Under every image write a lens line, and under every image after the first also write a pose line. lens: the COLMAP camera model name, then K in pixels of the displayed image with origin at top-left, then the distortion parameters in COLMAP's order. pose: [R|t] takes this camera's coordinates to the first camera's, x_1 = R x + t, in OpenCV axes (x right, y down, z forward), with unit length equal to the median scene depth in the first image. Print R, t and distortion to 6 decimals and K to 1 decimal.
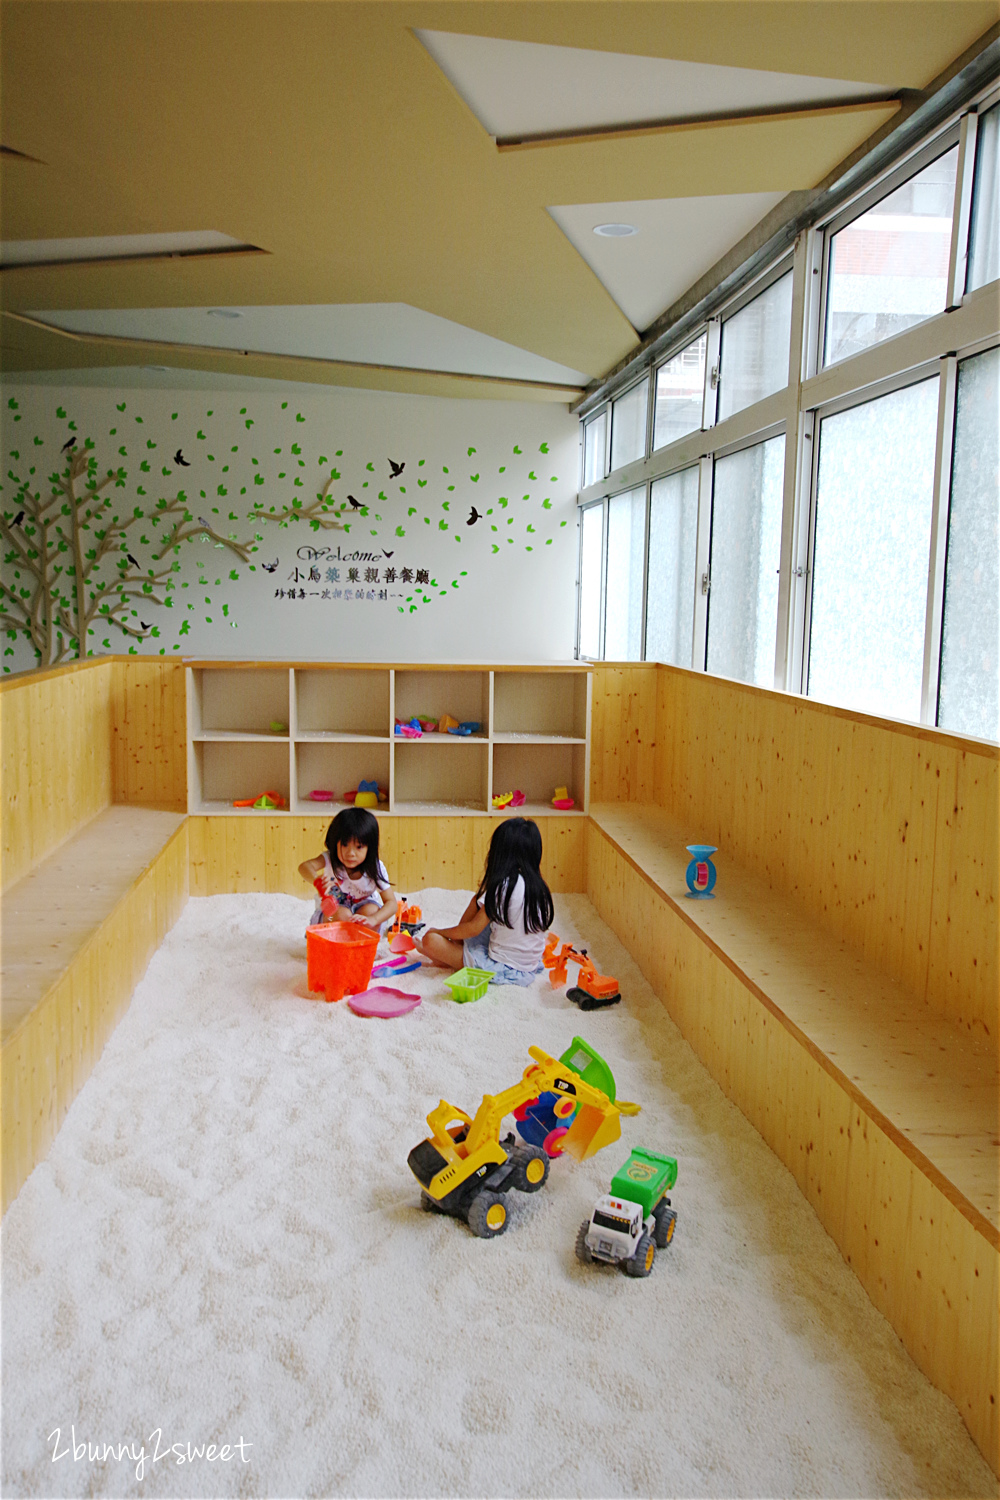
lens RADIAL K [[1309.8, 0, 511.2], [0, 1309.8, 761.0], [0, 0, 1]] dist [0.004369, 0.021903]
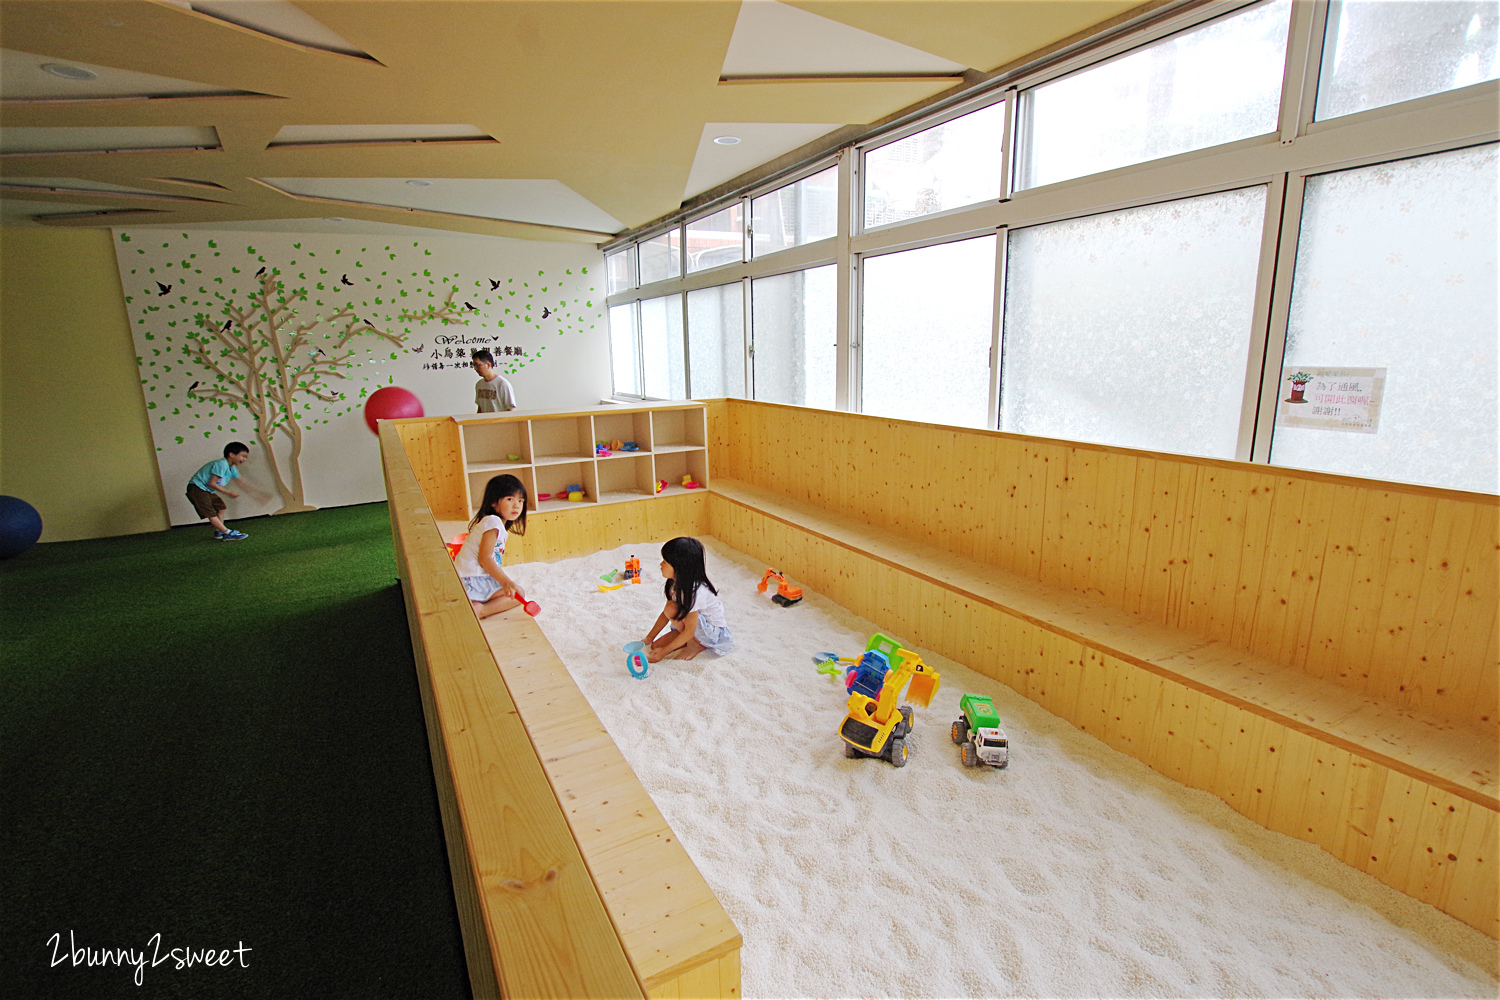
lens RADIAL K [[691.7, 0, 743.0], [0, 691.7, 501.2], [0, 0, 1]] dist [-0.025148, 0.001366]
pose [[0.925959, -0.123220, 0.356954, -0.143200], [0.088794, 0.989807, 0.111344, -0.026459], [-0.367036, -0.071405, 0.927462, 0.084023]]
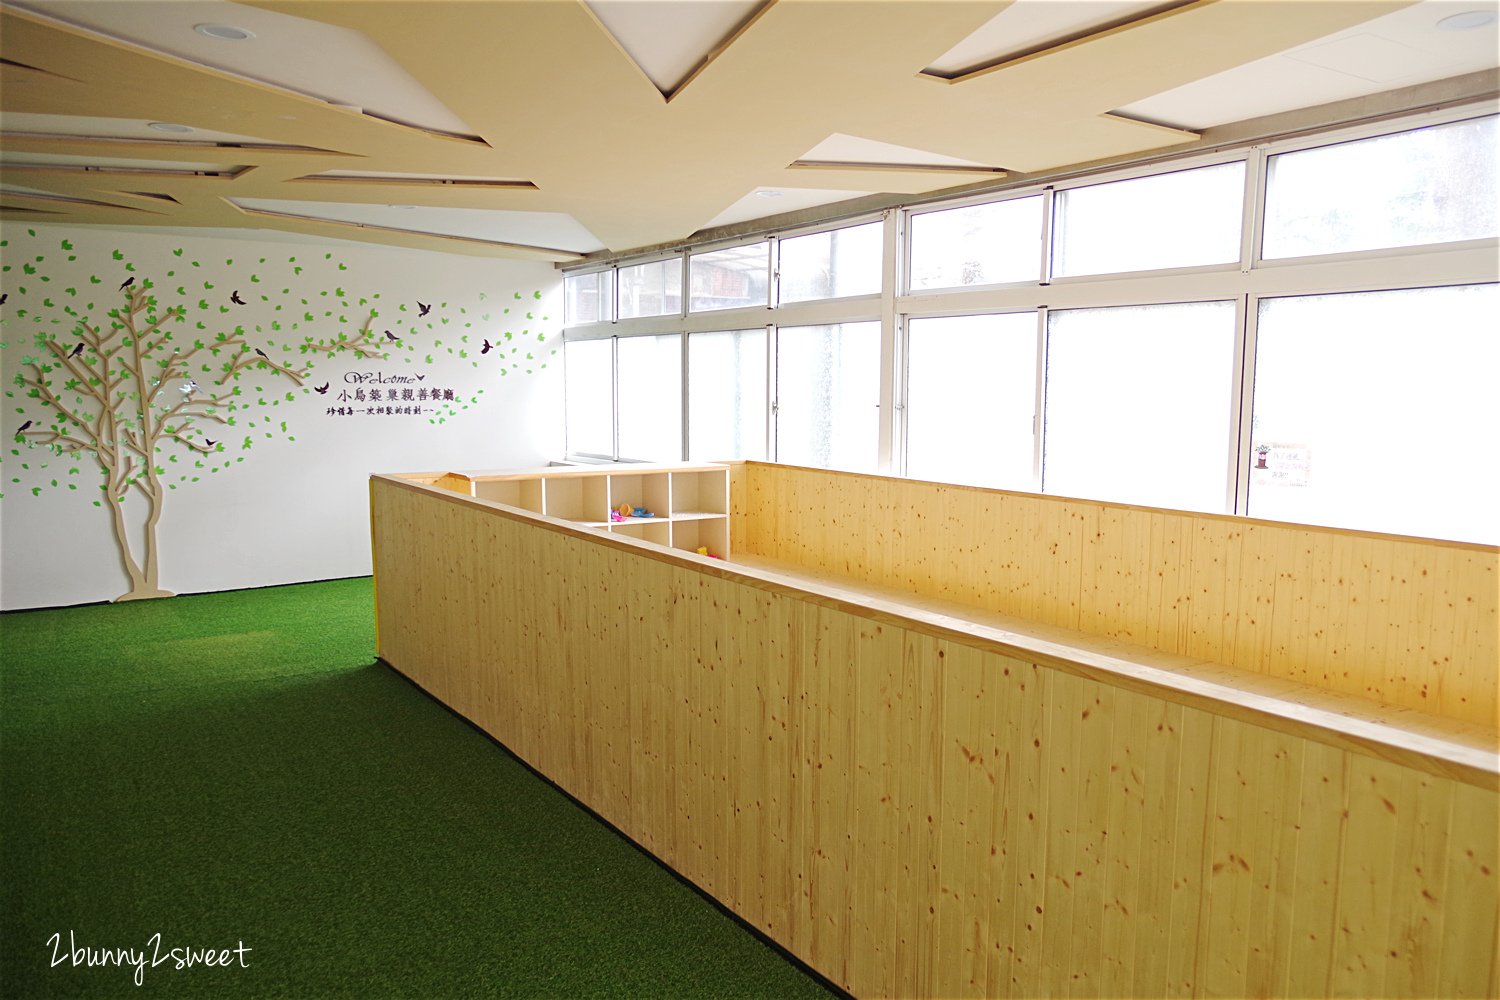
lens RADIAL K [[1142.9, 0, 794.8], [0, 1142.9, 530.0], [0, 0, 1]] dist [-0.047532, 0.086320]
pose [[0.880867, -0.073154, 0.467676, -0.306060], [0.069418, 0.997268, 0.025245, -0.016278], [-0.468246, 0.010228, 0.883539, -0.124782]]
